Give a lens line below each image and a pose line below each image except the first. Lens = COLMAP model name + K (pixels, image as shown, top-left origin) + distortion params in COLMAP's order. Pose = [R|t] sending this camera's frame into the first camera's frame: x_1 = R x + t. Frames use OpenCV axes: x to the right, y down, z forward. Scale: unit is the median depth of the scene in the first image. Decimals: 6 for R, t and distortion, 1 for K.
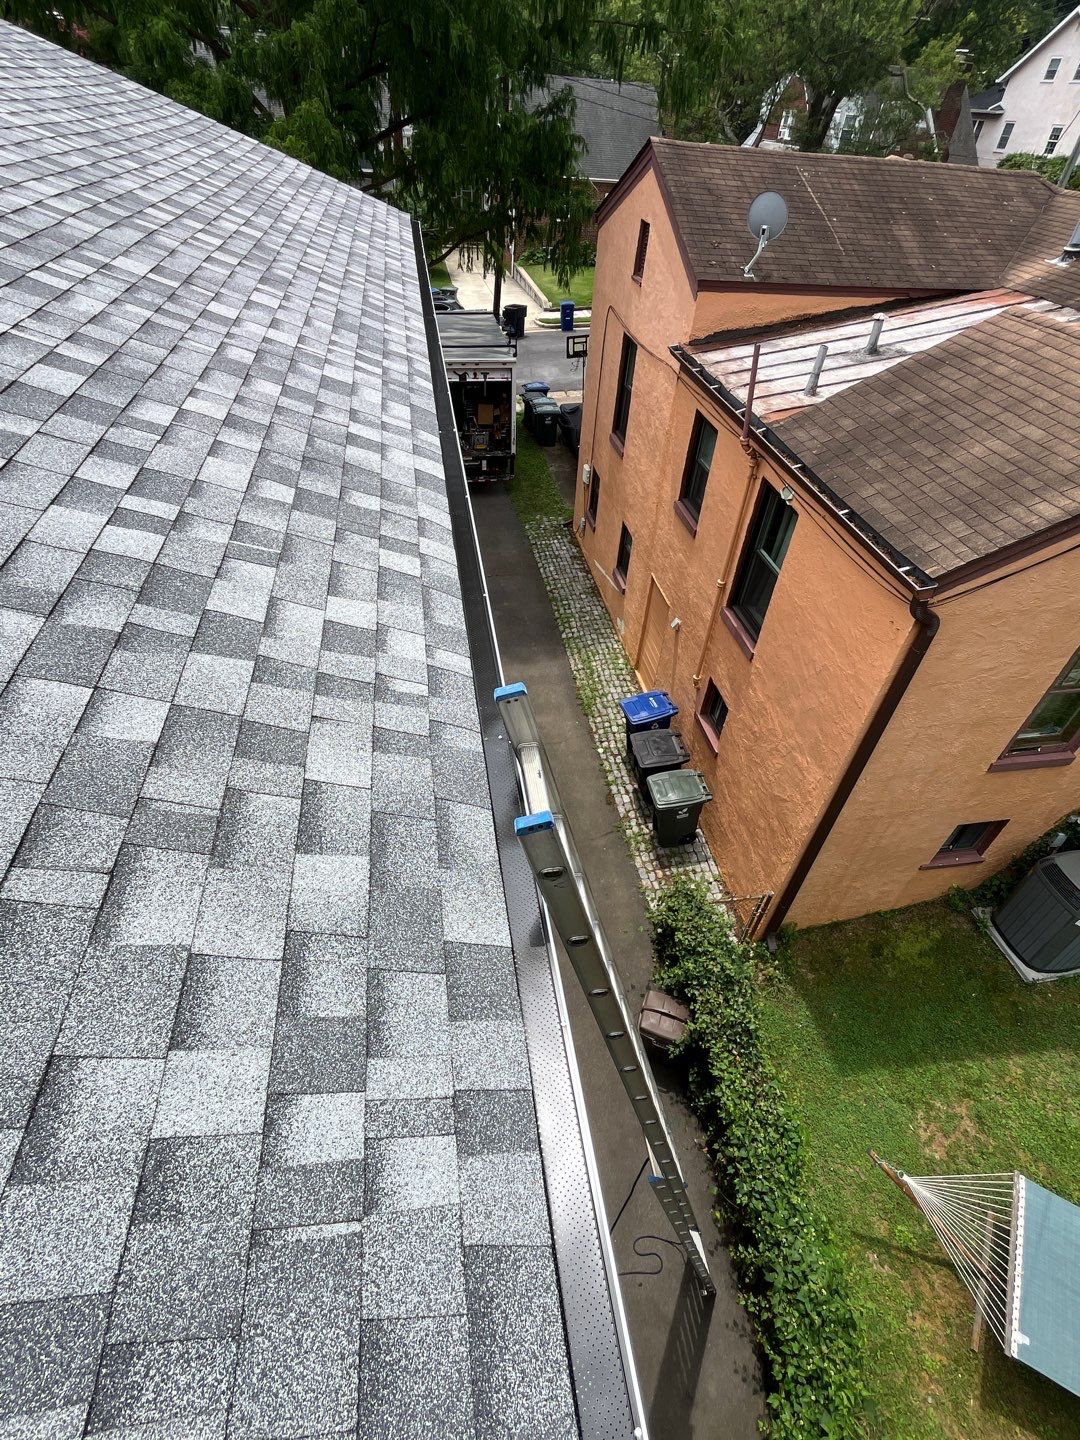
lens RADIAL K [[700.6, 0, 537.0], [0, 700.6, 722.5], [0, 0, 1]] dist [-0.001559, 0.000375]
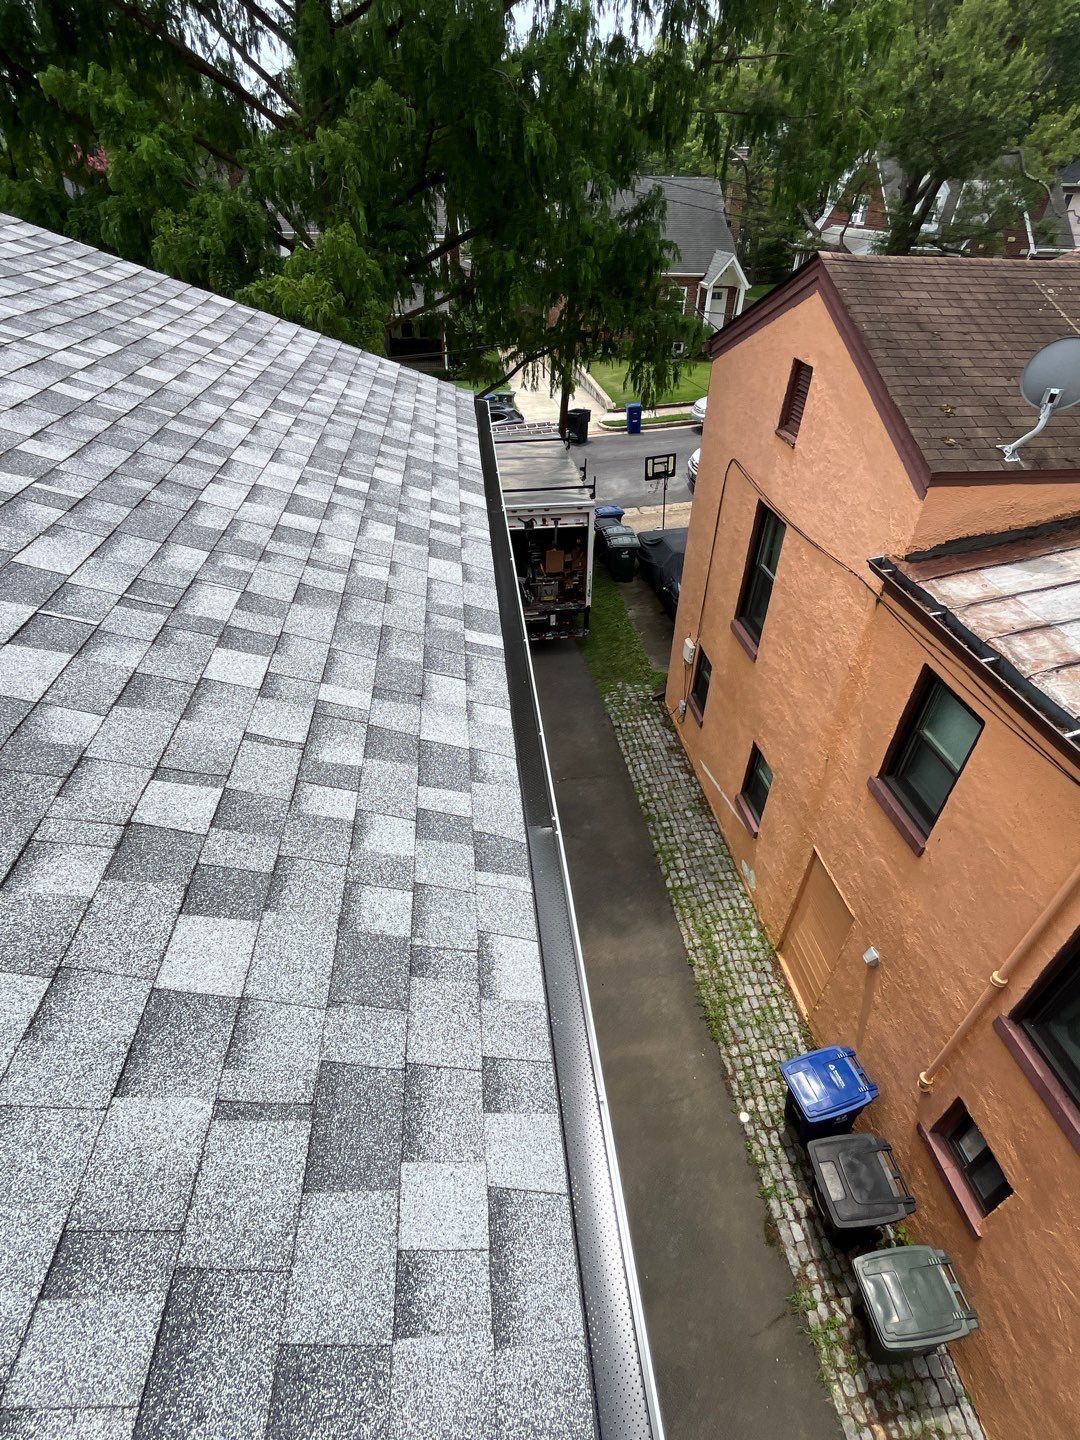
lens RADIAL K [[700.6, 0, 535.3], [0, 700.6, 723.1], [0, 0, 1]] dist [-0.001559, 0.000375]
pose [[0.997567, -0.001653, -0.069692, -0.054857], [-0.004186, 0.996494, -0.083554, -0.251942], [0.069586, 0.083643, 0.994063, 0.267031]]
